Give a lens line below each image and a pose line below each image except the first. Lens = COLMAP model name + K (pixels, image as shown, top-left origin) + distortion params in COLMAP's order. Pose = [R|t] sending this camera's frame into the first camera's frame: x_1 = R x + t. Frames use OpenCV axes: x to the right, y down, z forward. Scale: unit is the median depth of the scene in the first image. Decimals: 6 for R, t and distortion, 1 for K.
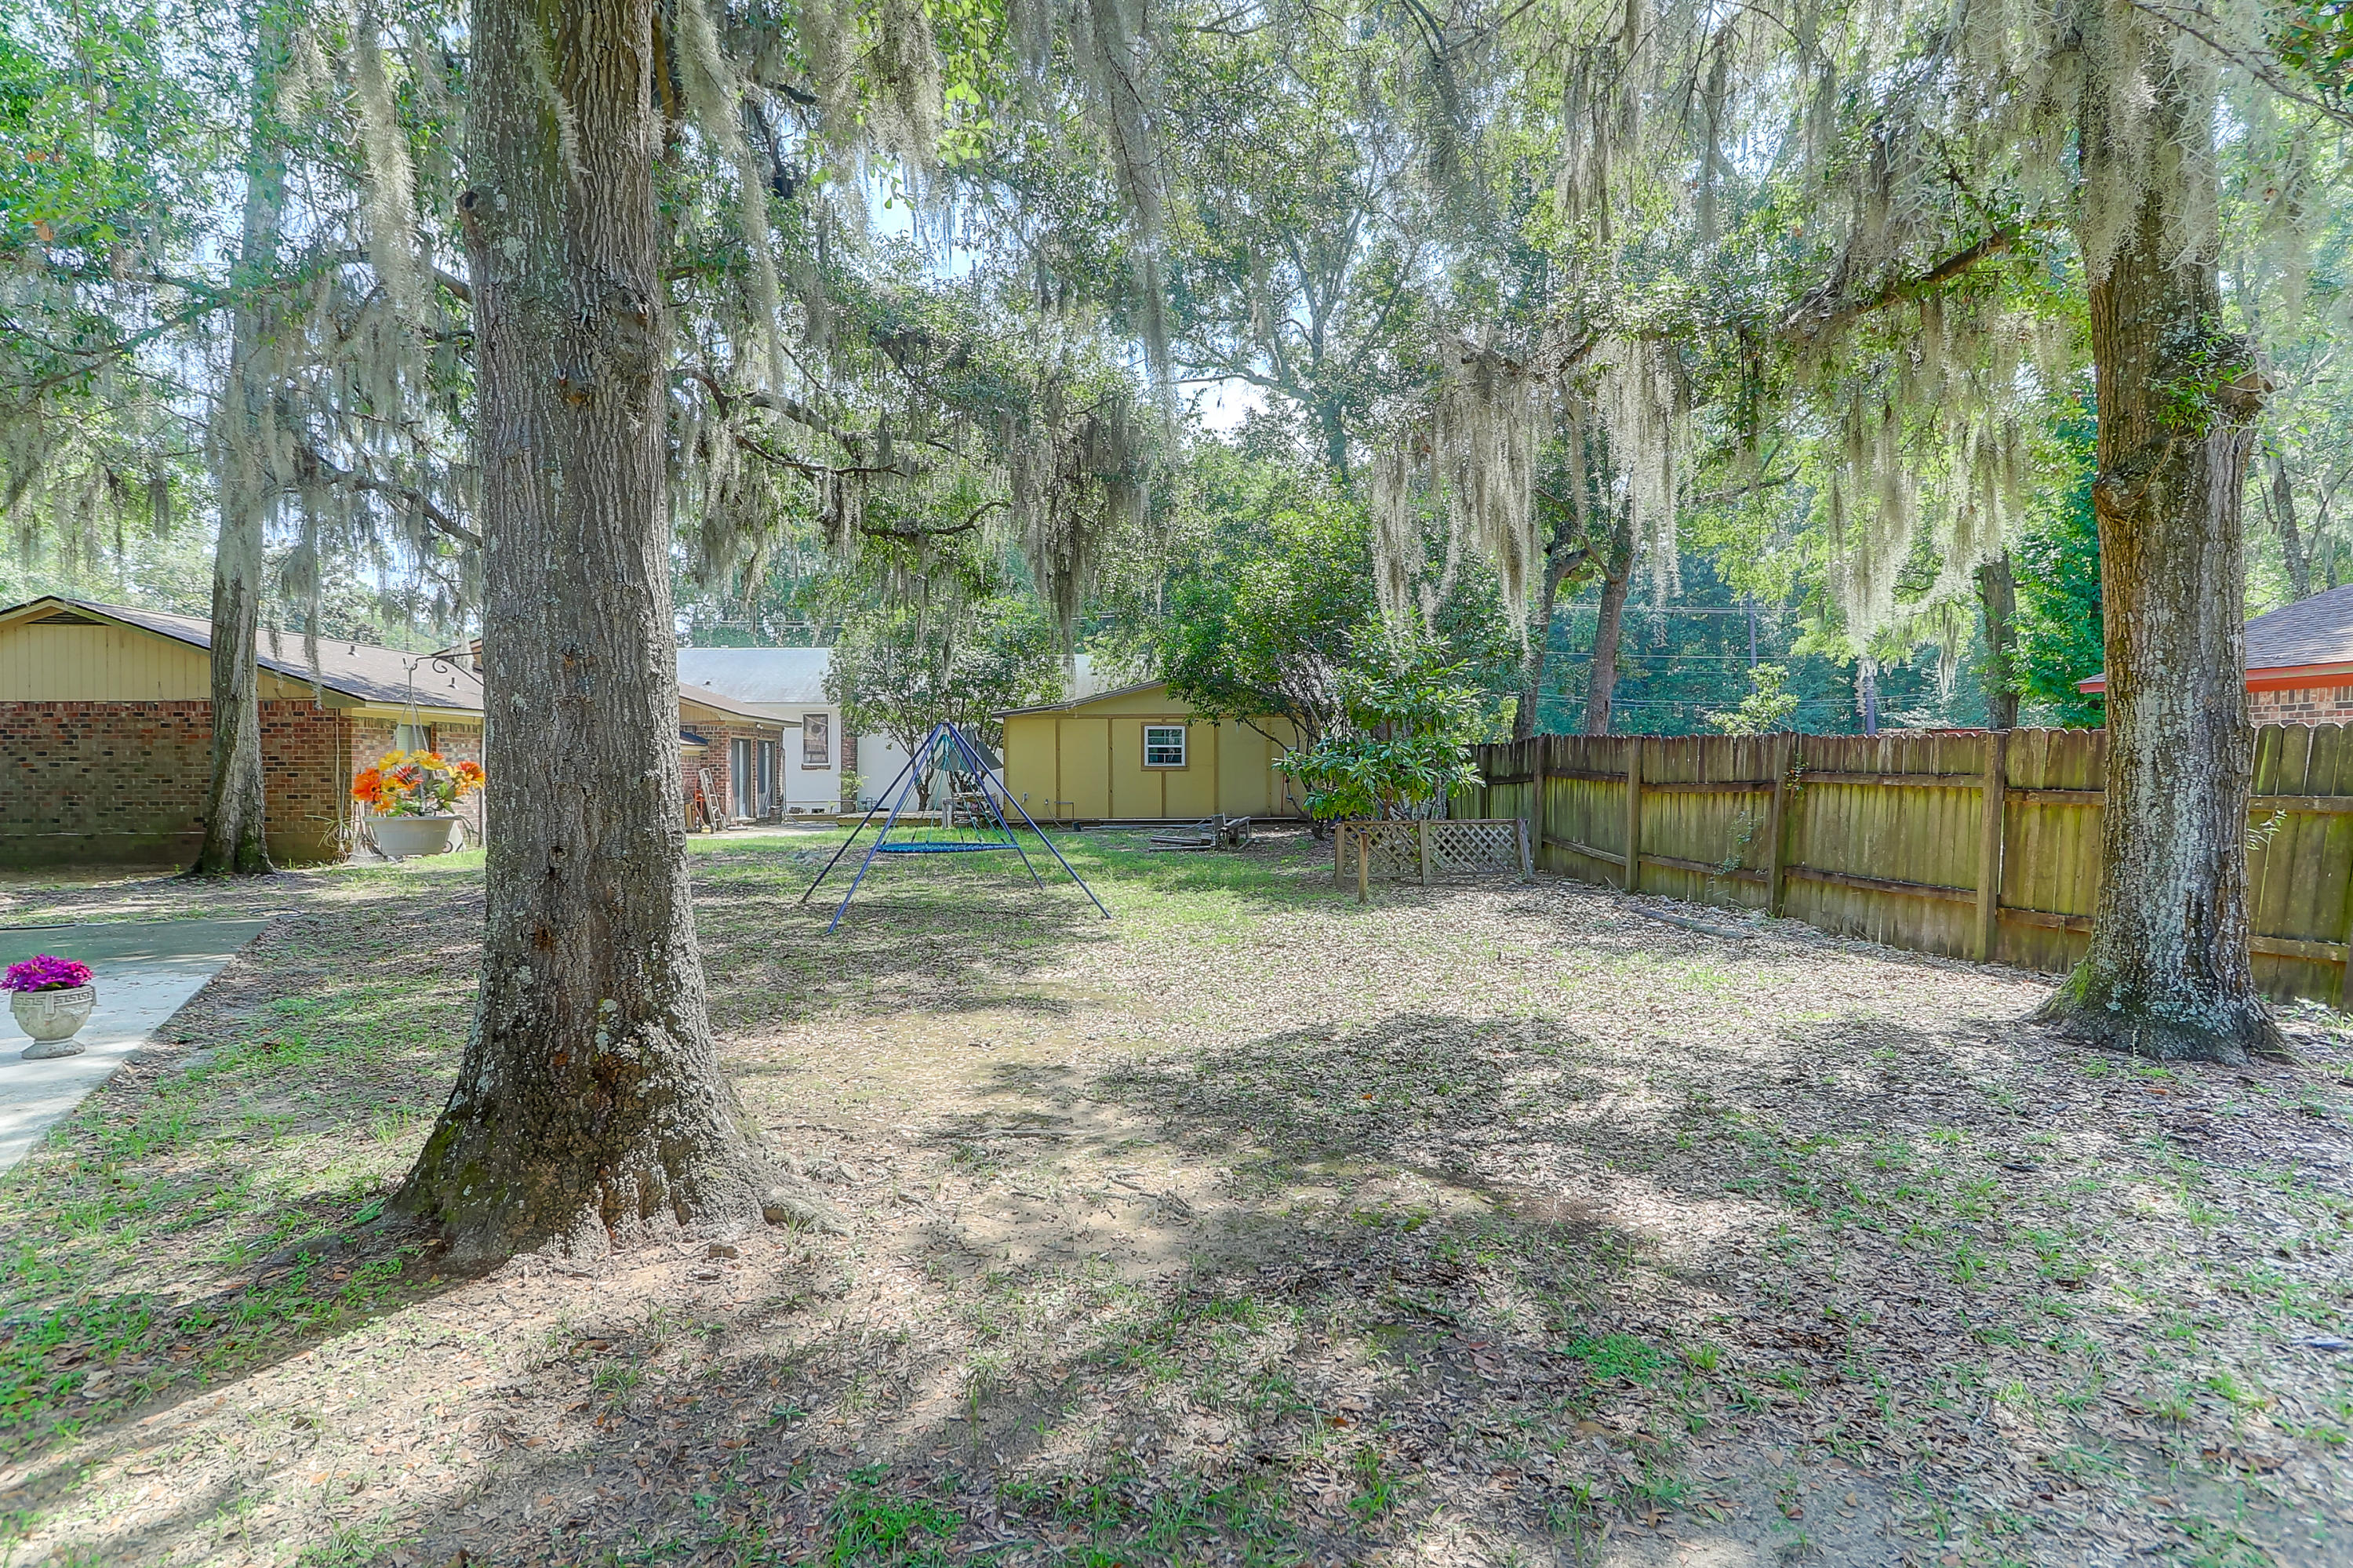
lens RADIAL K [[1288.2, 0, 1176.5], [0, 1288.2, 784.0], [0, 0, 1]] dist [0.000204, 0.000027]
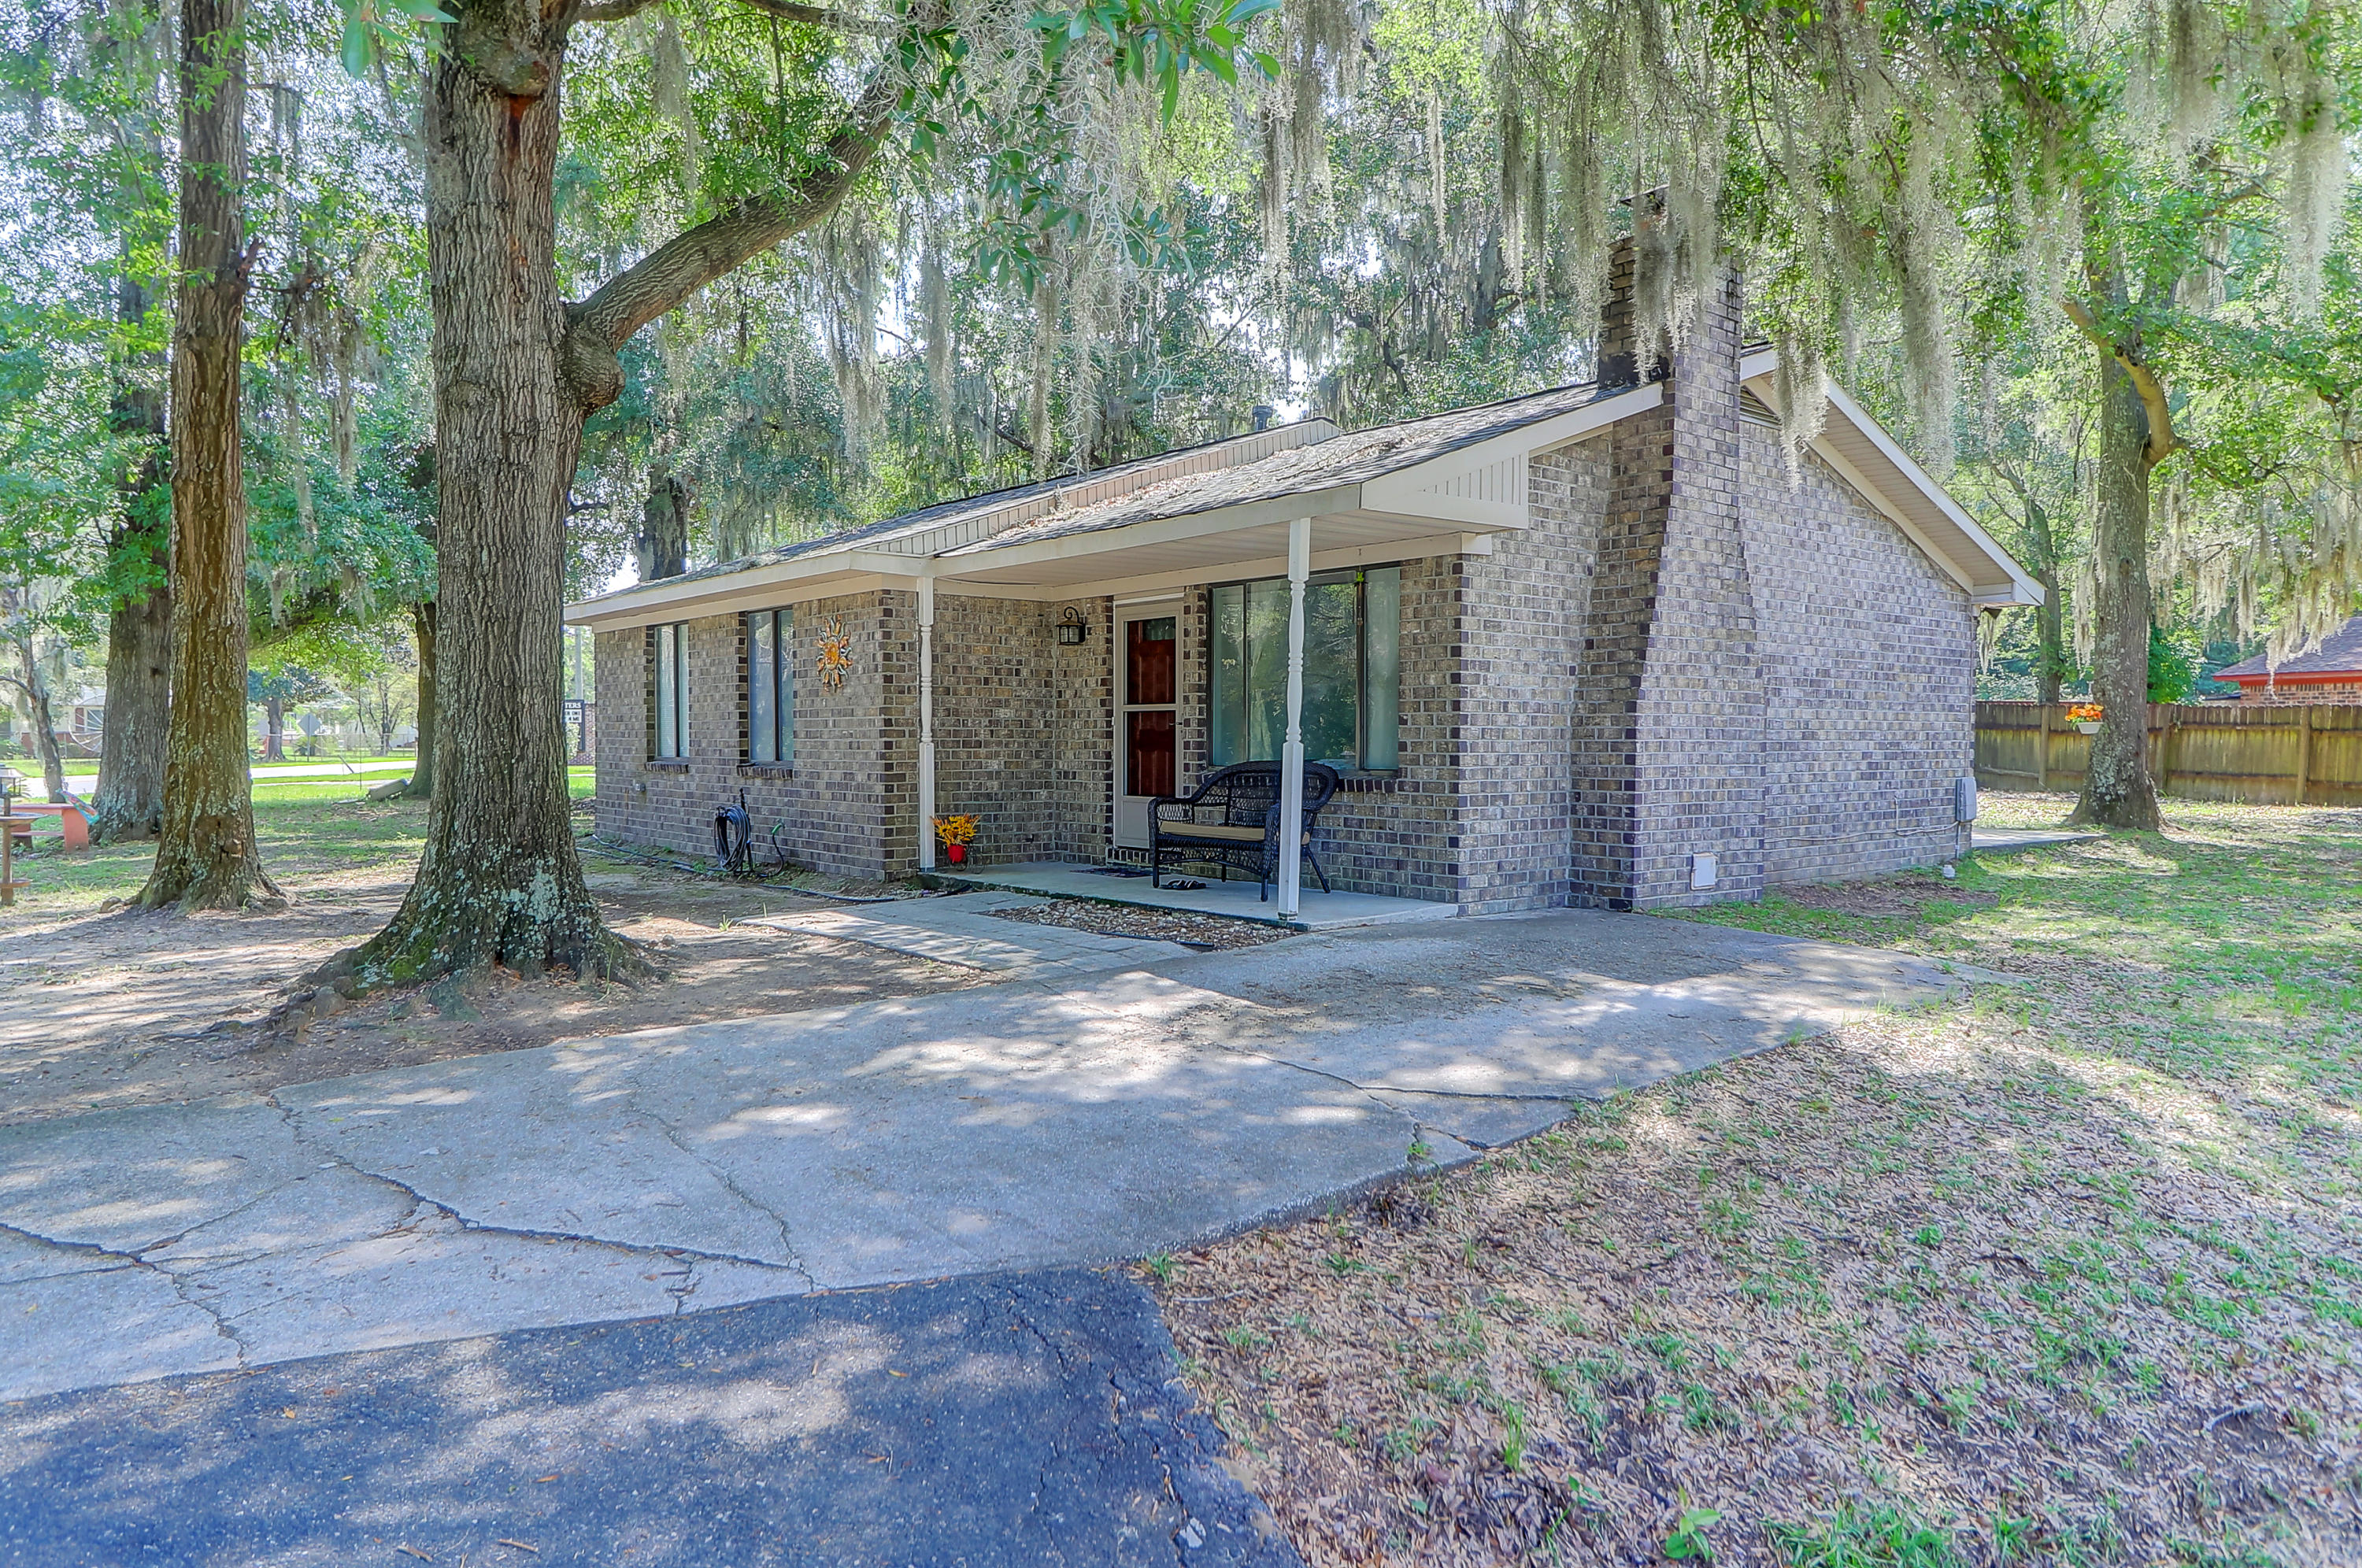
lens RADIAL K [[1469.1, 0, 1172.3], [0, 1469.1, 795.9], [0, 0, 1]] dist [-0.003498, -0.003451]
pose [[0.987306, -0.000970, 0.158825, -1.716496], [-0.003333, 0.999635, 0.026825, 0.056825], [-0.158793, -0.027014, 0.986942, -1.225825]]
